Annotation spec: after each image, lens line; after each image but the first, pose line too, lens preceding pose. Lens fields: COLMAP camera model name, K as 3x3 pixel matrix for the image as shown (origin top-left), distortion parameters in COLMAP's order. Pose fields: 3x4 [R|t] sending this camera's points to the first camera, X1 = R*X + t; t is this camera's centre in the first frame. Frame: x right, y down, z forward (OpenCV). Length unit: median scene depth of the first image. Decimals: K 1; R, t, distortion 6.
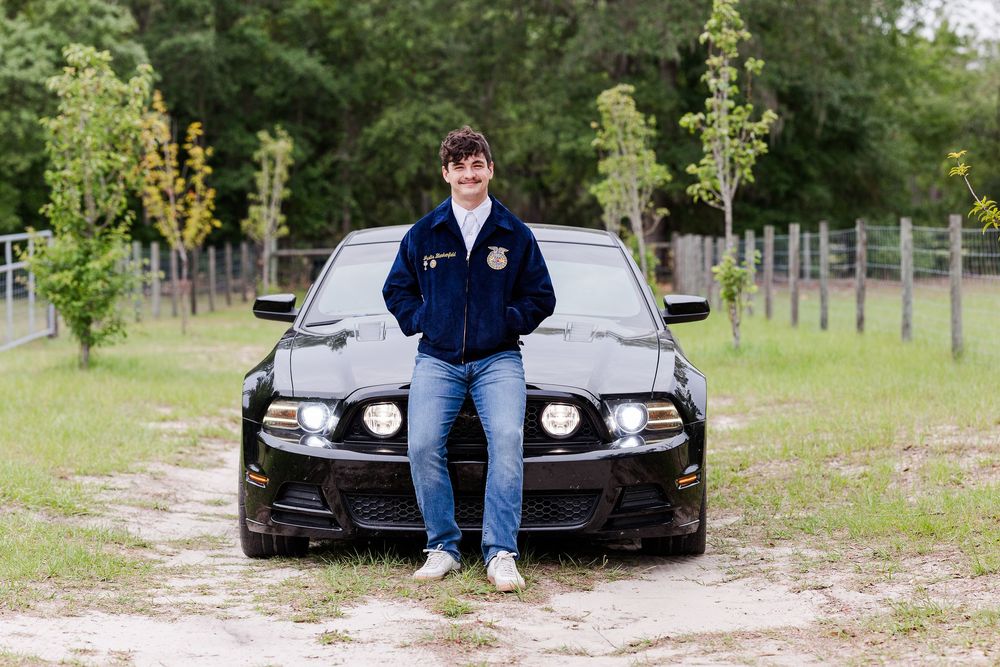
lens RADIAL K [[2687.7, 0, 521.7], [0, 2687.7, 348.0], [0, 0, 1]] dist [0.023297, 0.000000]
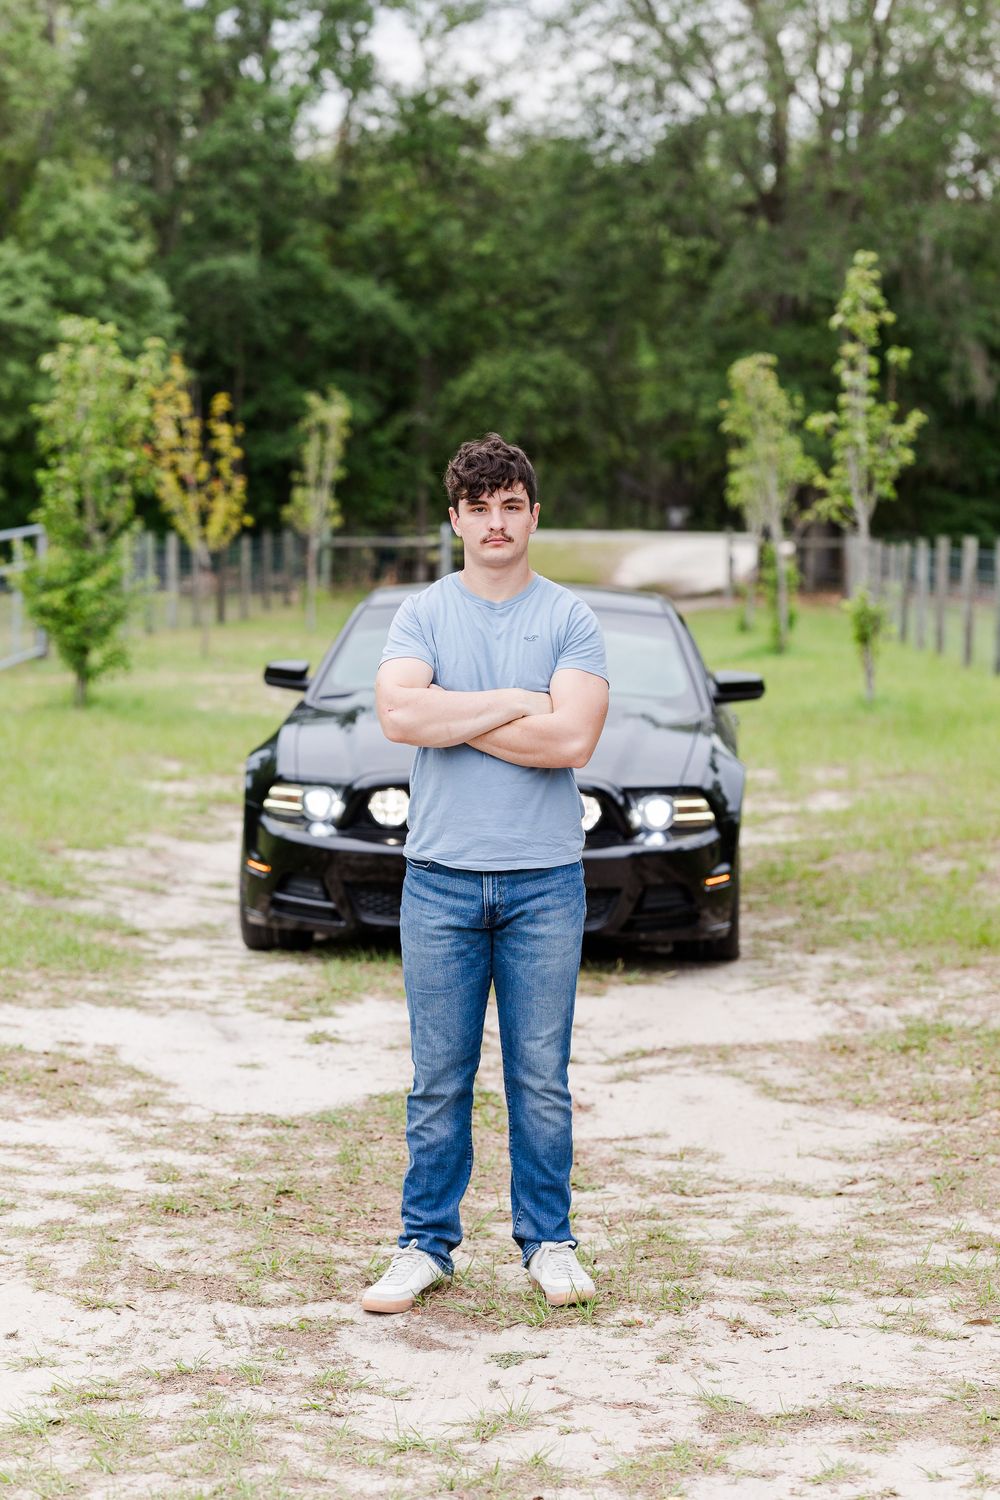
lens RADIAL K [[3733.4, 0, 449.0], [0, 3733.4, 786.1], [0, 0, 1]] dist [-0.049178, 0.000000]
pose [[0.997714, 0.025312, -0.062651, 0.030542], [-0.022926, 0.998995, 0.038522, -0.019330], [0.063563, -0.036998, 0.997292, -0.181541]]
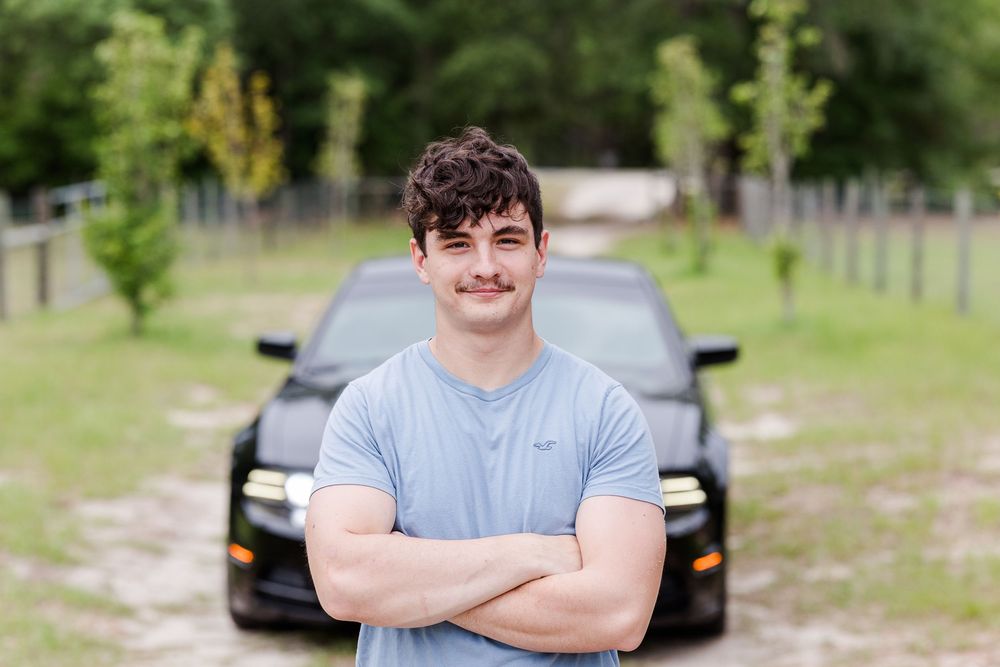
lens RADIAL K [[2488.9, 0, 500.7], [0, 2488.9, 330.3], [0, 0, 1]] dist [-0.049178, 0.000000]
pose [[0.999087, 0.011888, -0.041040, 0.015176], [-0.010409, 0.999295, 0.036063, -0.037462], [0.041439, -0.035603, 0.998506, 0.098802]]
